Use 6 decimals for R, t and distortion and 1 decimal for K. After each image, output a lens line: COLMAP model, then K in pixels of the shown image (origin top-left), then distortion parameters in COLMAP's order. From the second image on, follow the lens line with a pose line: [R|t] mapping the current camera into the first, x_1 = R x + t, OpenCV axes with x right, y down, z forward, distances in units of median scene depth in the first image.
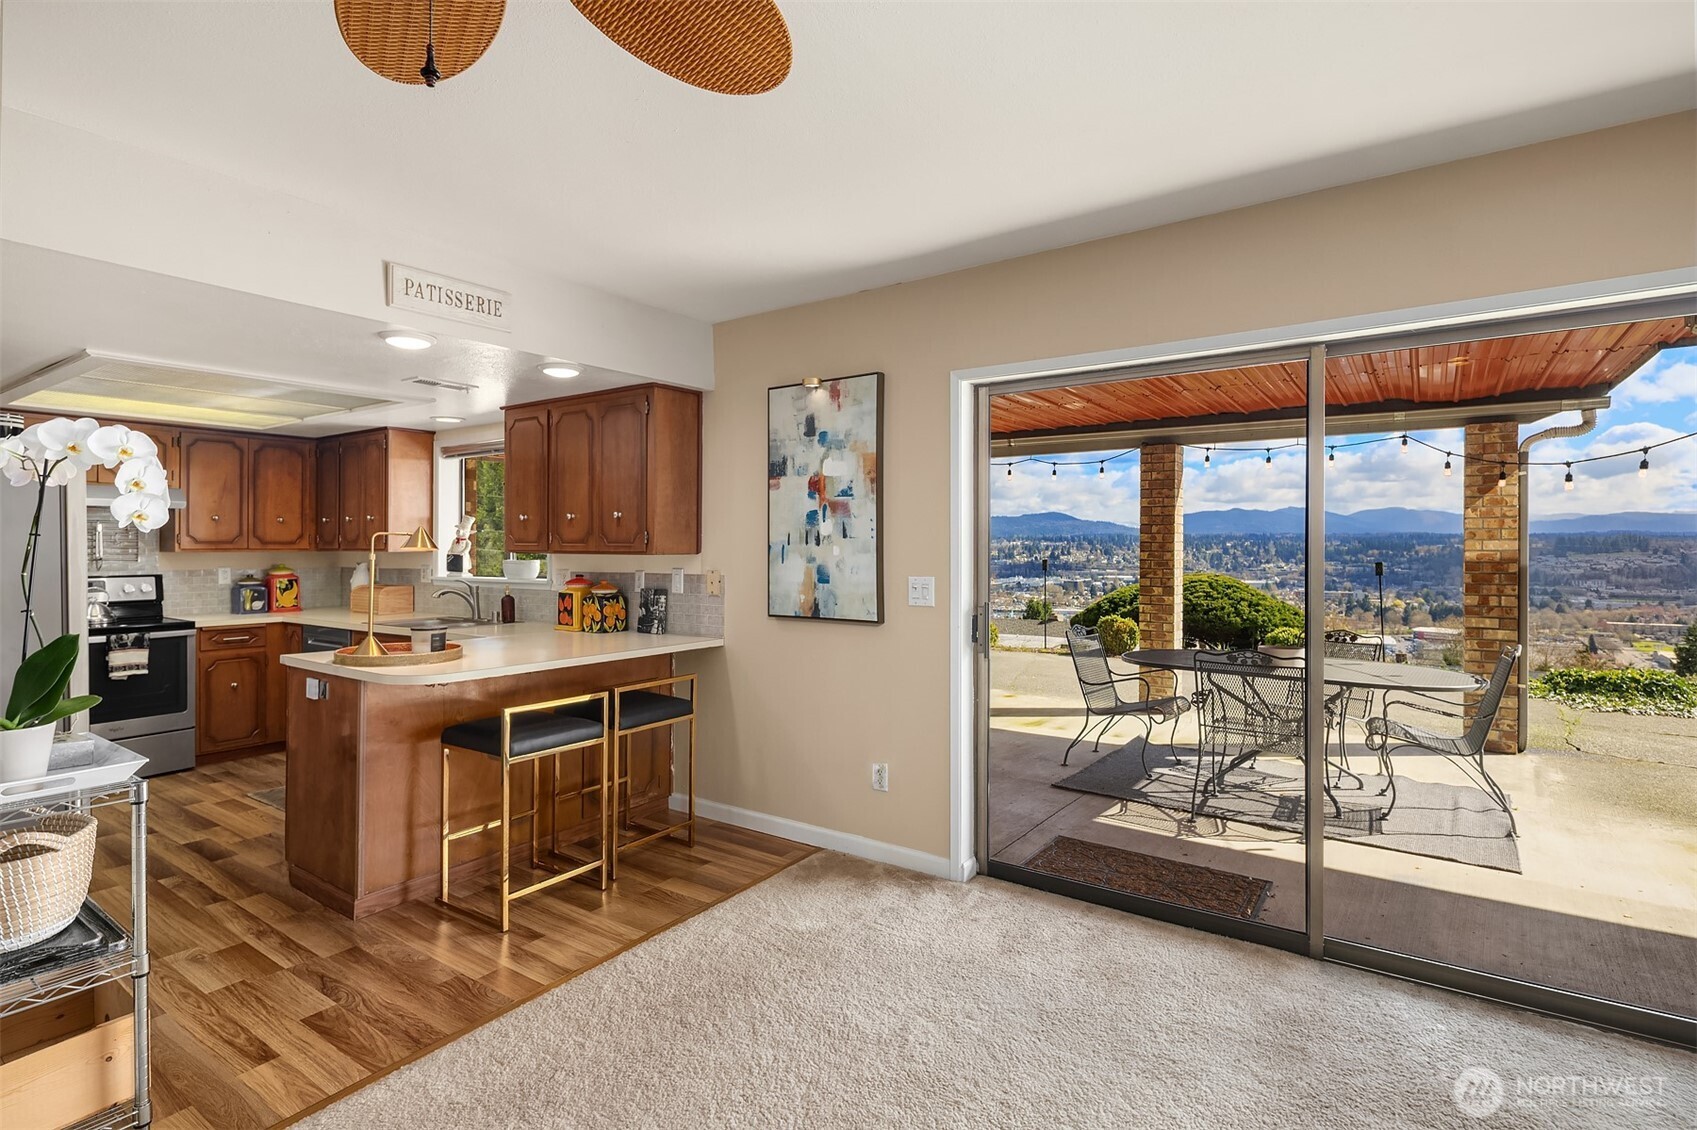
lens RADIAL K [[838.8, 0, 851.1], [0, 838.8, 540.2], [0, 0, 1]] dist [0.000434, -0.000488]
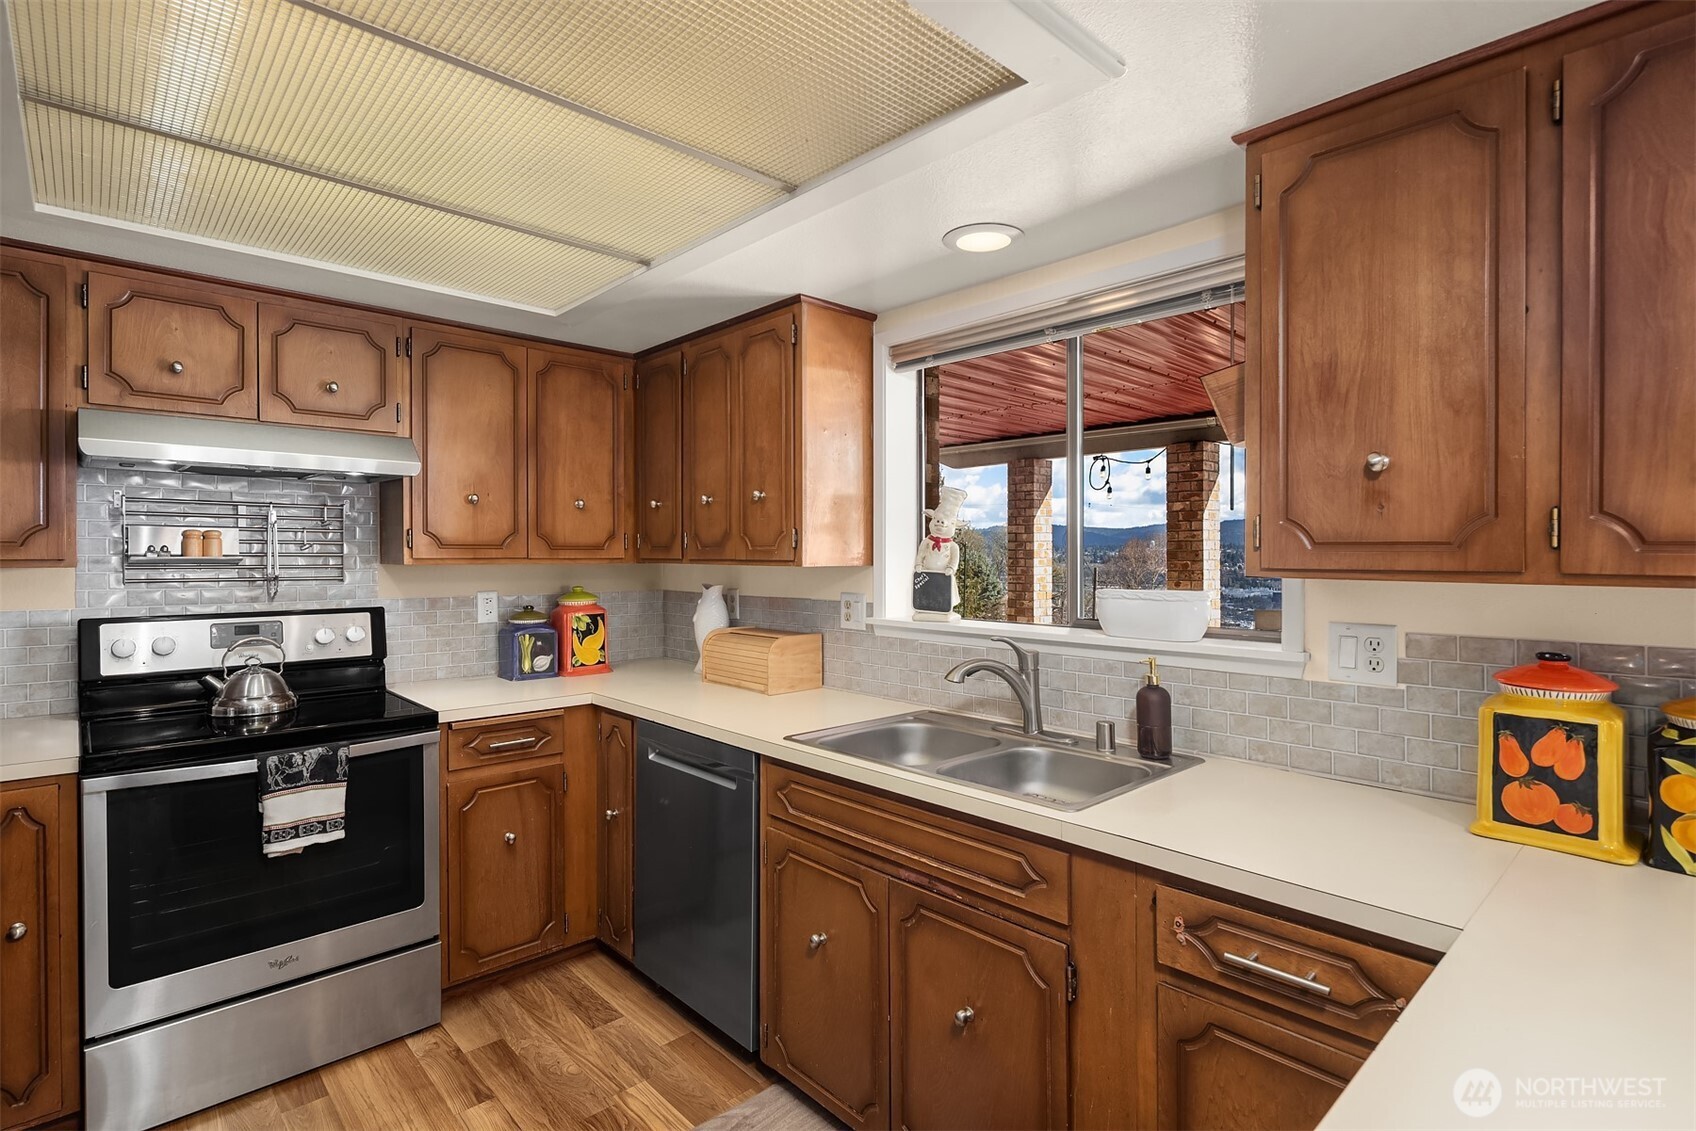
lens RADIAL K [[824.6, 0, 848.0], [0, 824.6, 565.5], [0, 0, 1]] dist [0.000546, 0.000166]
pose [[0.976992, 0.005933, -0.213191, -0.421832], [-0.001531, 0.999782, 0.020806, 0.003722], [0.213268, -0.020001, 0.976789, 0.550298]]
